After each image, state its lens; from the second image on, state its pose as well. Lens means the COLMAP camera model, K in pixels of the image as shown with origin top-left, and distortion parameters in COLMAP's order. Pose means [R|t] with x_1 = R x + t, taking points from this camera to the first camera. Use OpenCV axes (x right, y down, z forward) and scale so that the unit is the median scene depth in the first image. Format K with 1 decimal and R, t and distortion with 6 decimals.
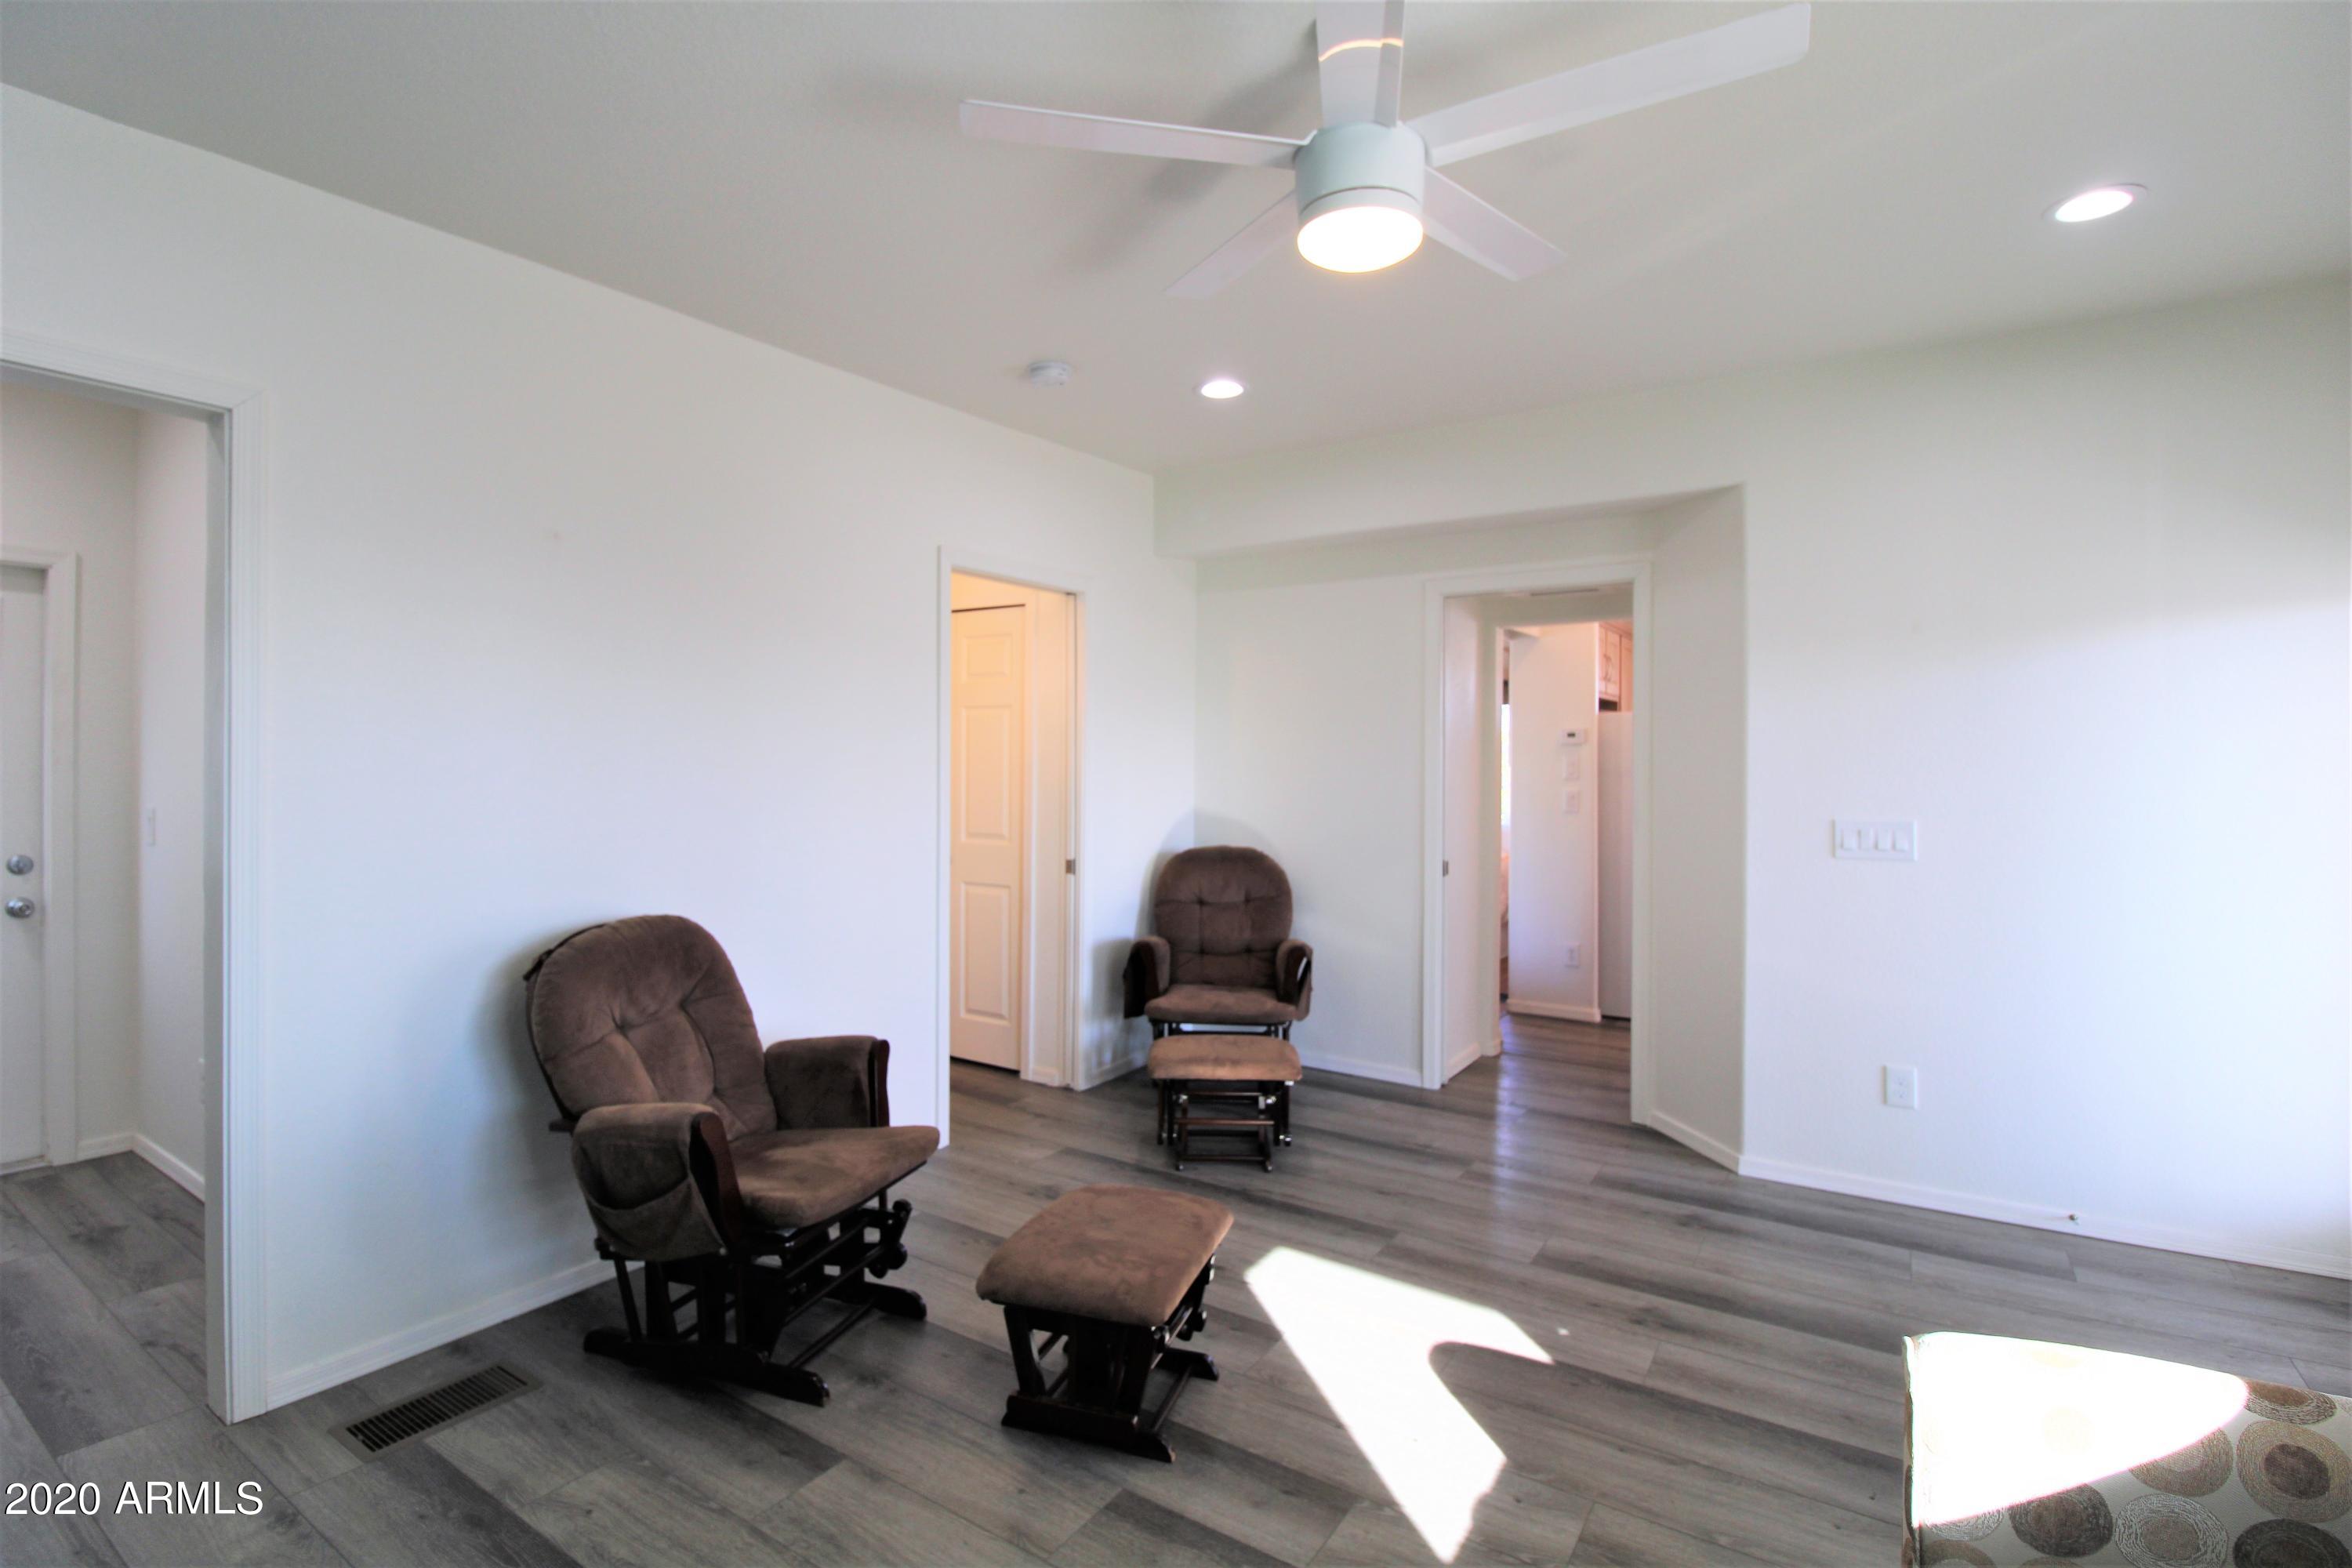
lens RADIAL K [[1111.9, 0, 1156.2], [0, 1111.9, 773.6], [0, 0, 1]] dist [-0.016954, -0.001568]
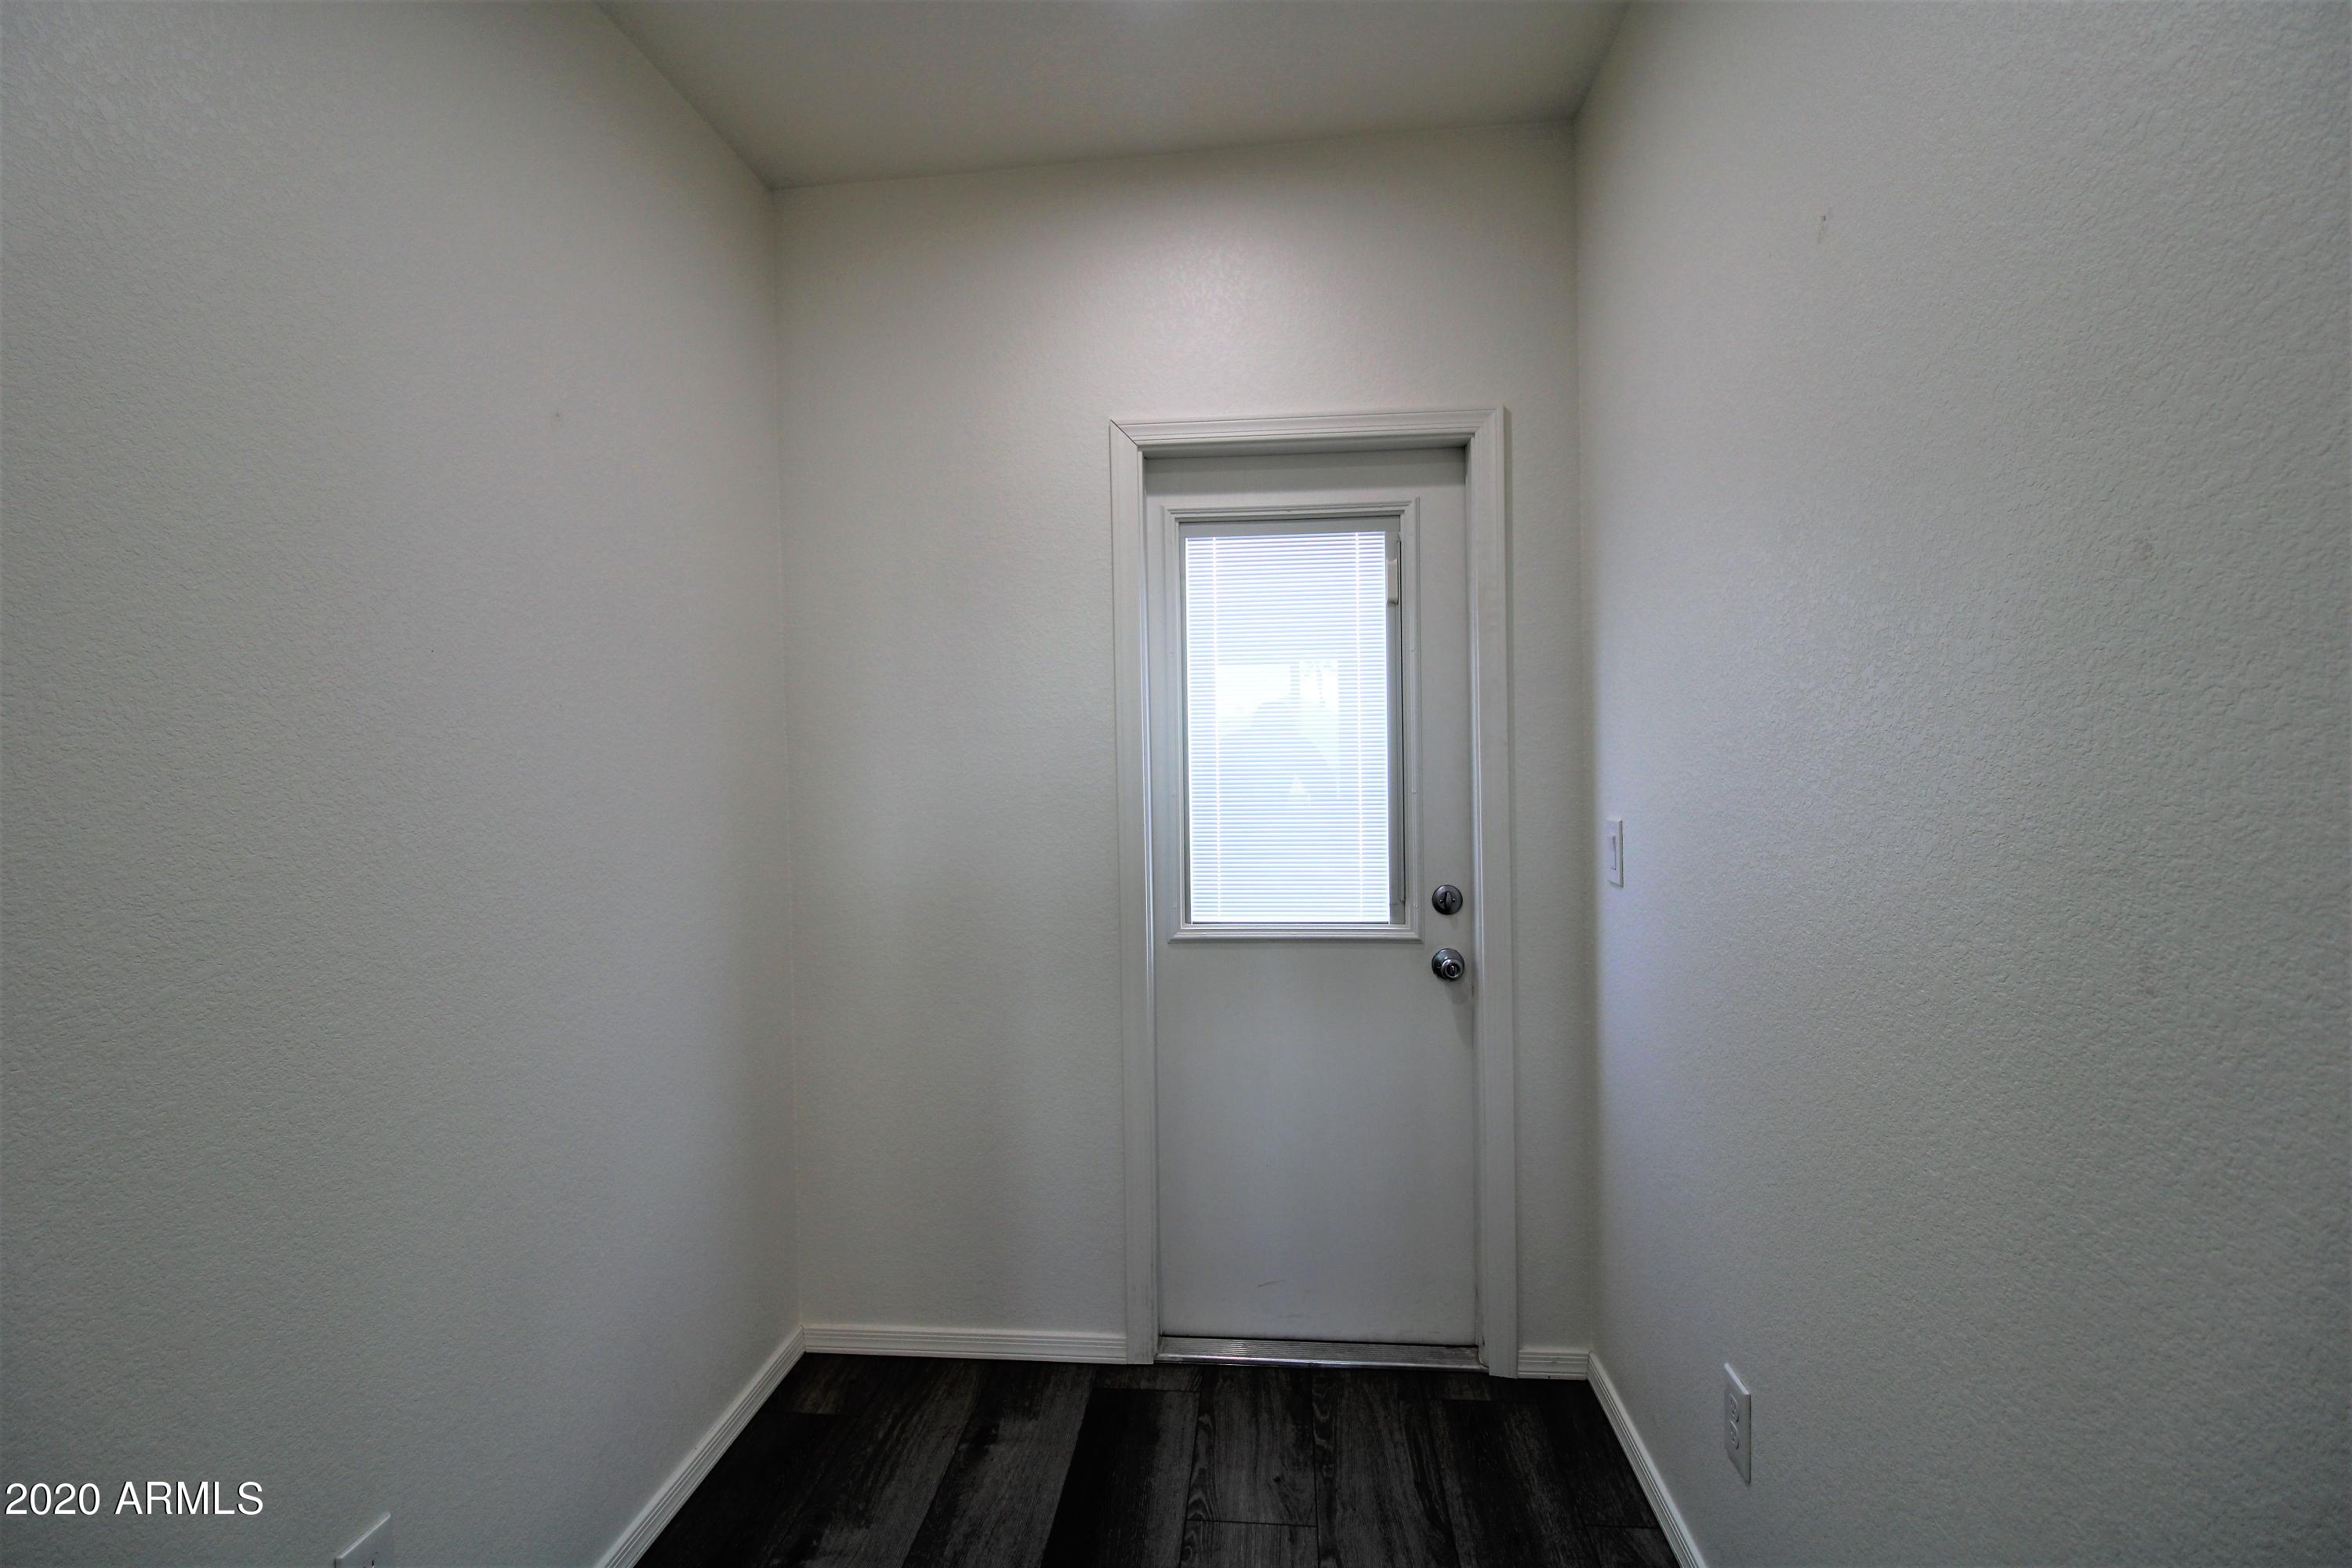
lens RADIAL K [[1111.9, 0, 1168.0], [0, 1111.9, 769.3], [0, 0, 1]] dist [-0.016954, -0.001568]
pose [[0.478738, 0.001109, -0.877957, -0.532225], [0.022318, 0.999661, 0.013432, -0.007910], [0.877674, -0.026025, 0.478551, 0.530294]]
